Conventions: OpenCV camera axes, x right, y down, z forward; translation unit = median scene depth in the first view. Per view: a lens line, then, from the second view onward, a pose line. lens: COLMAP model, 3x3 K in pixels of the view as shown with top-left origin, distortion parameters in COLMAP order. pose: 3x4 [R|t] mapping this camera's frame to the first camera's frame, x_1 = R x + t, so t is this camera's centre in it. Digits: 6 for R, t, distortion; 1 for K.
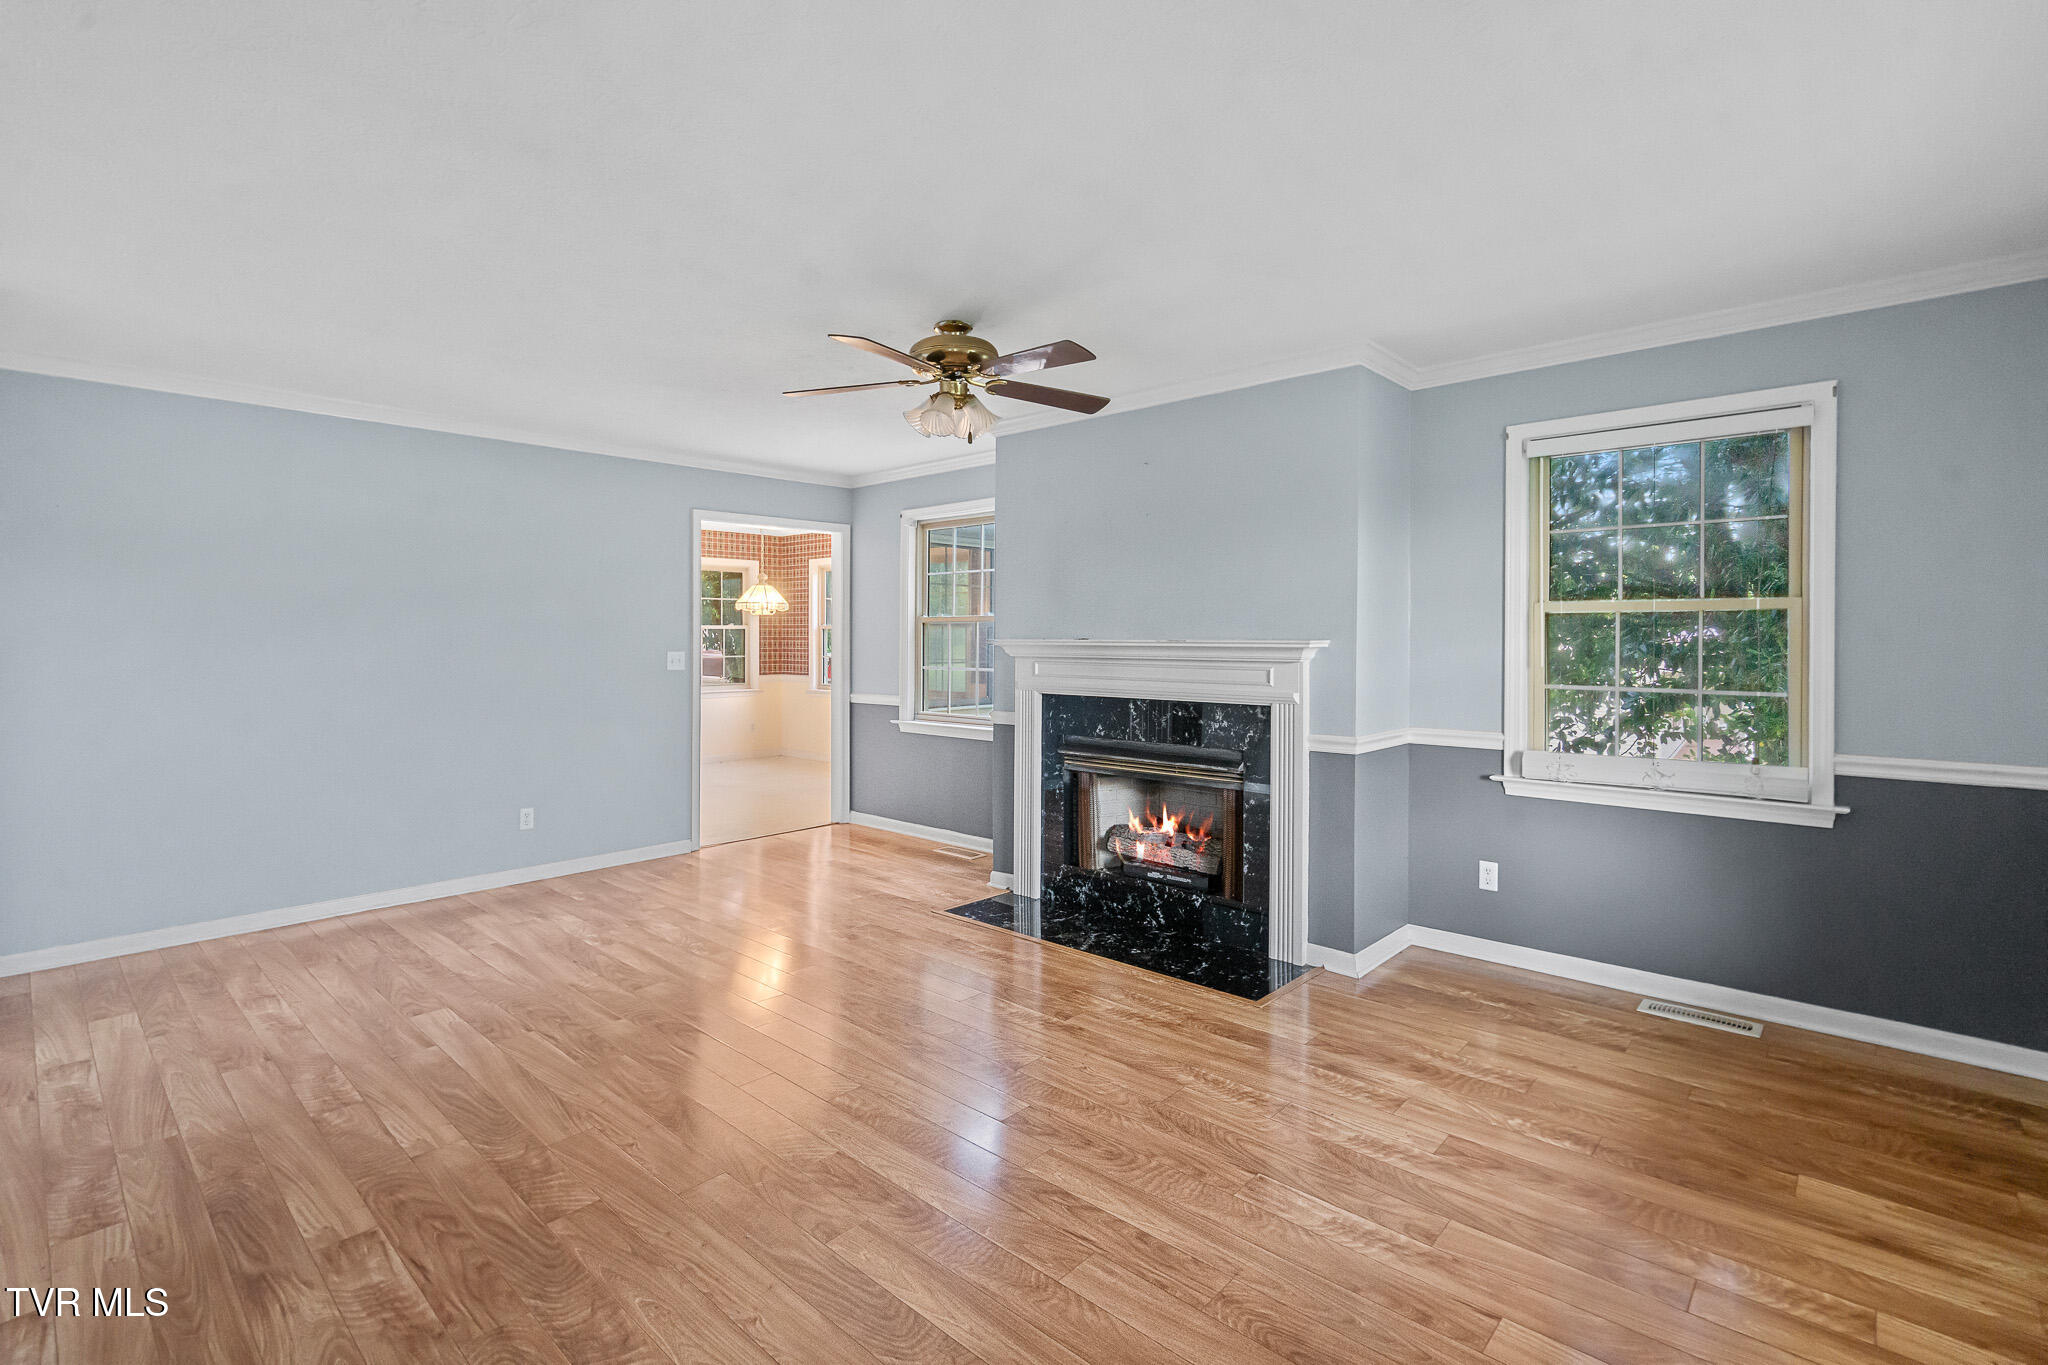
lens RADIAL K [[938.8, 0, 1012.9], [0, 938.8, 641.3], [0, 0, 1]] dist [-0.009822, 0.008649]
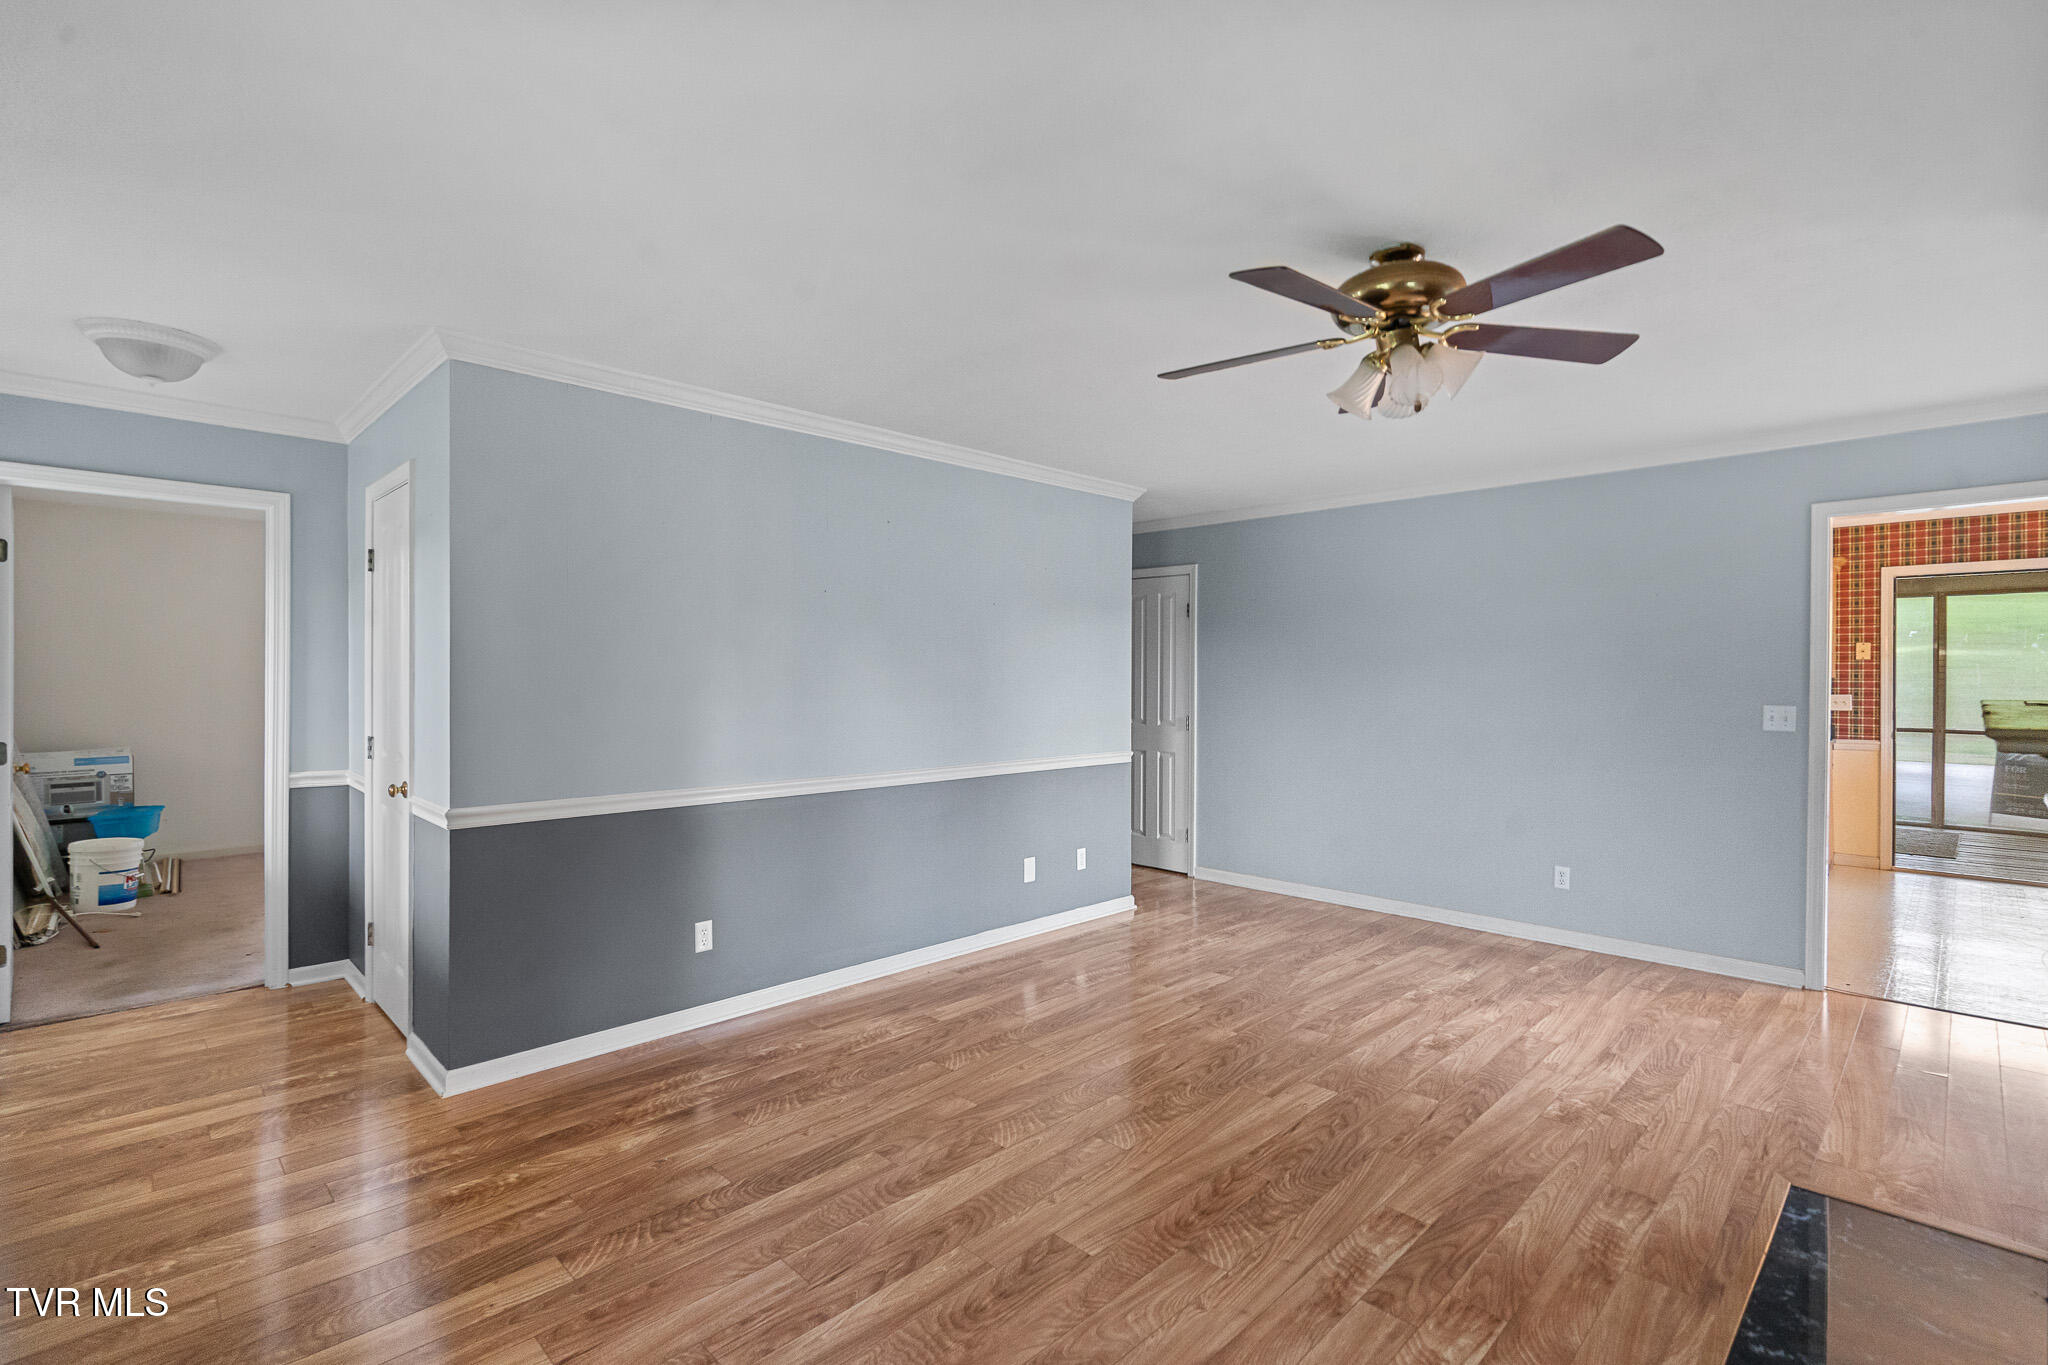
lens RADIAL K [[938.8, 0, 1021.7], [0, 938.8, 677.2], [0, 0, 1]] dist [-0.009822, 0.008649]
pose [[-0.038355, 0.003176, -0.999259, 0.684579], [-0.006434, 0.999973, 0.003425, -0.016668], [0.999243, 0.006560, -0.038334, 0.778731]]
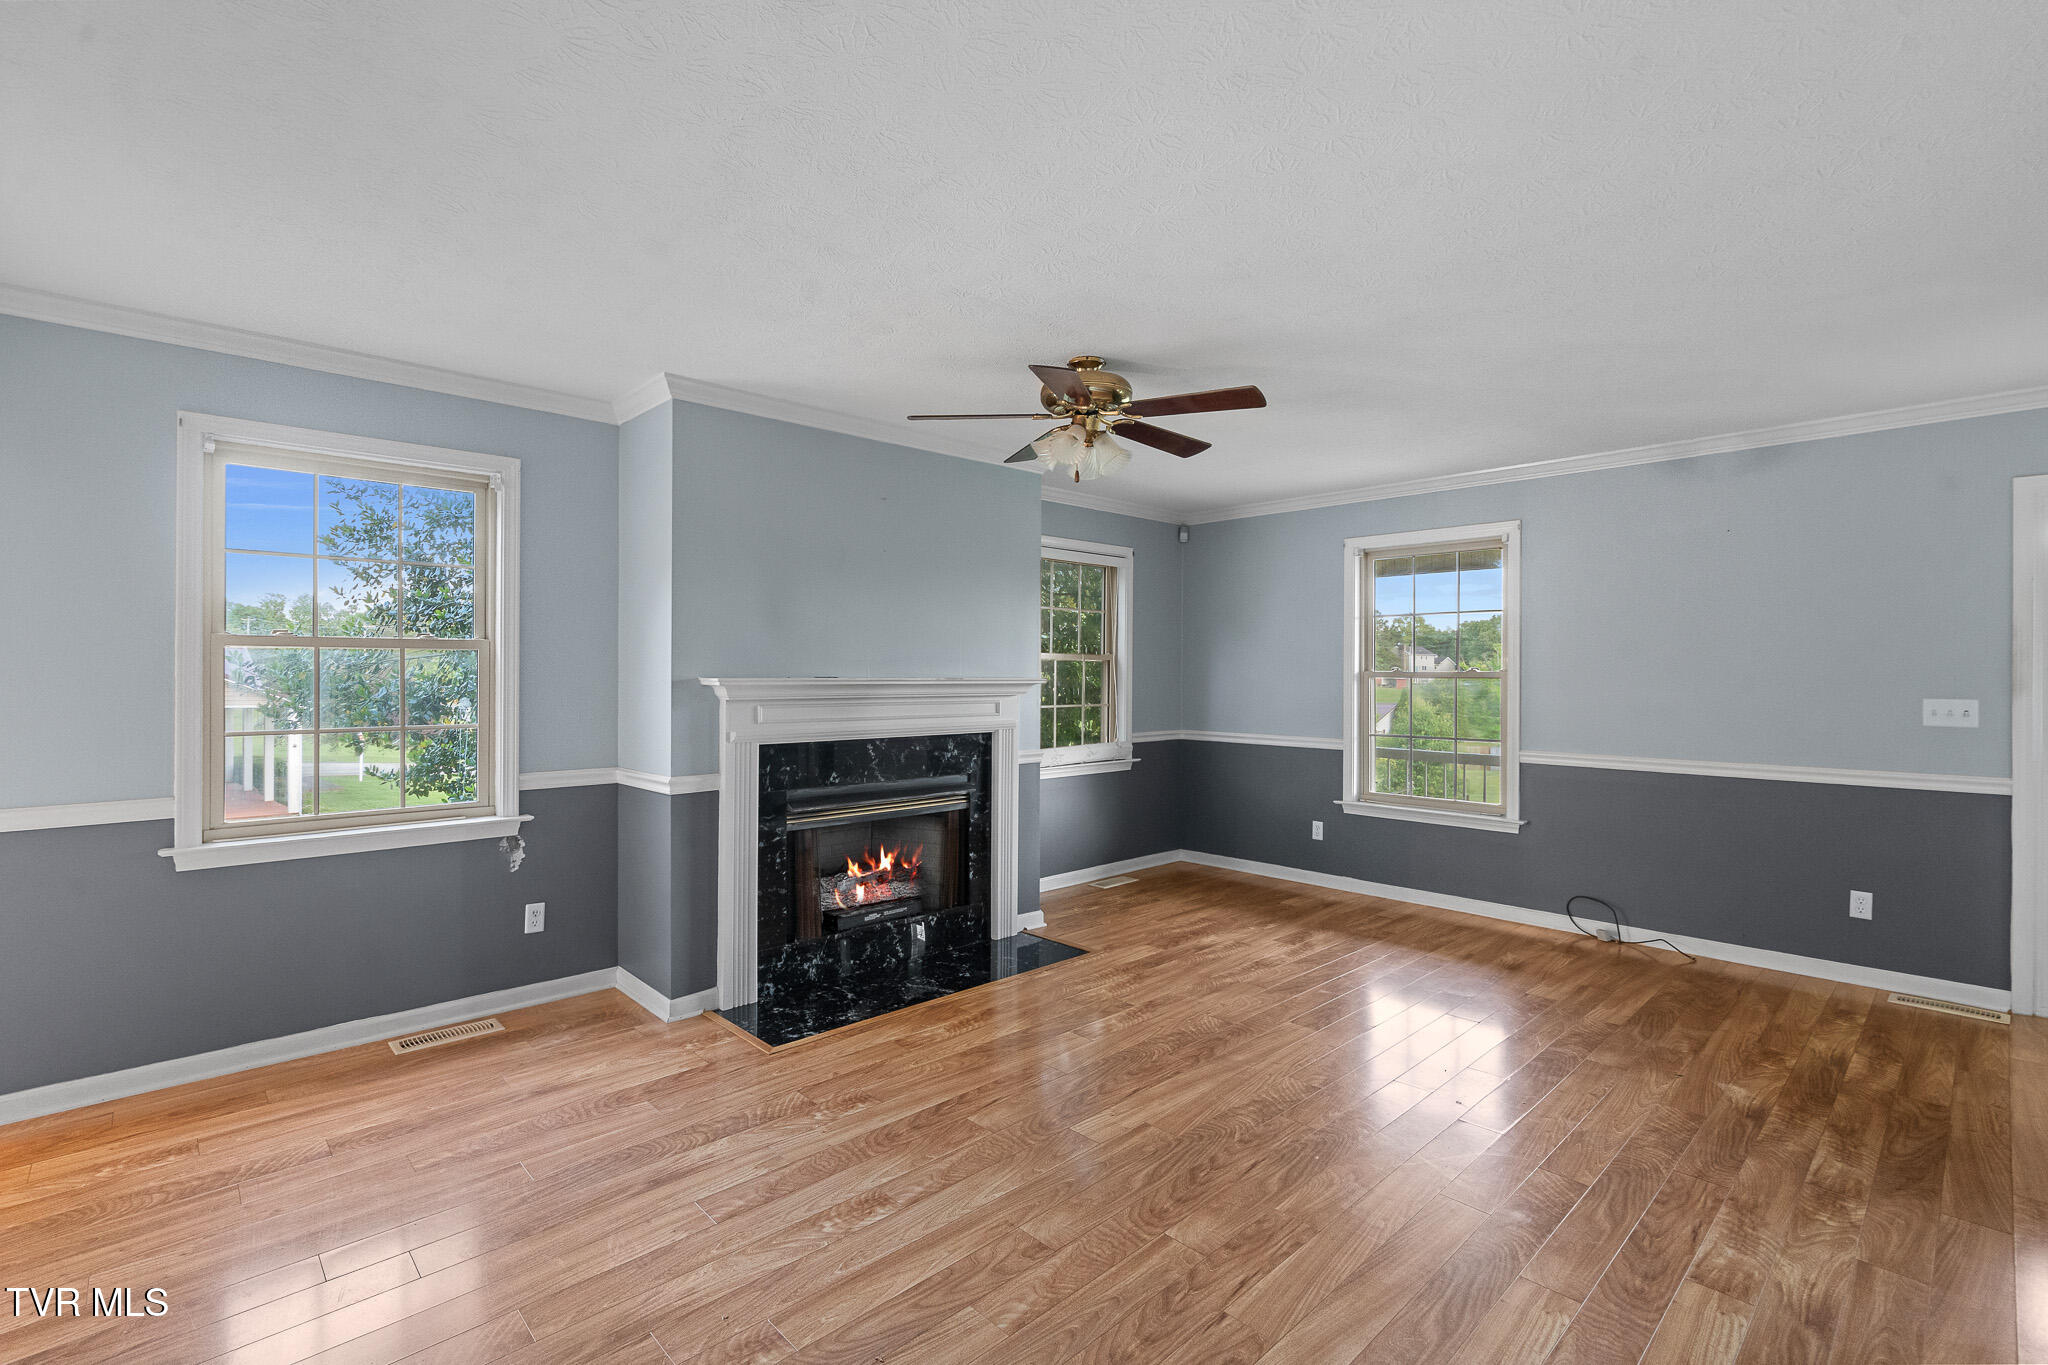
lens RADIAL K [[938.8, 0, 1014.4], [0, 938.8, 674.5], [0, 0, 1]] dist [-0.009822, 0.008649]
pose [[0.066446, -0.002358, 0.997787, -1.099228], [-0.000621, 0.999997, 0.002404, -0.010122], [-0.997790, -0.000779, 0.066445, 1.054440]]
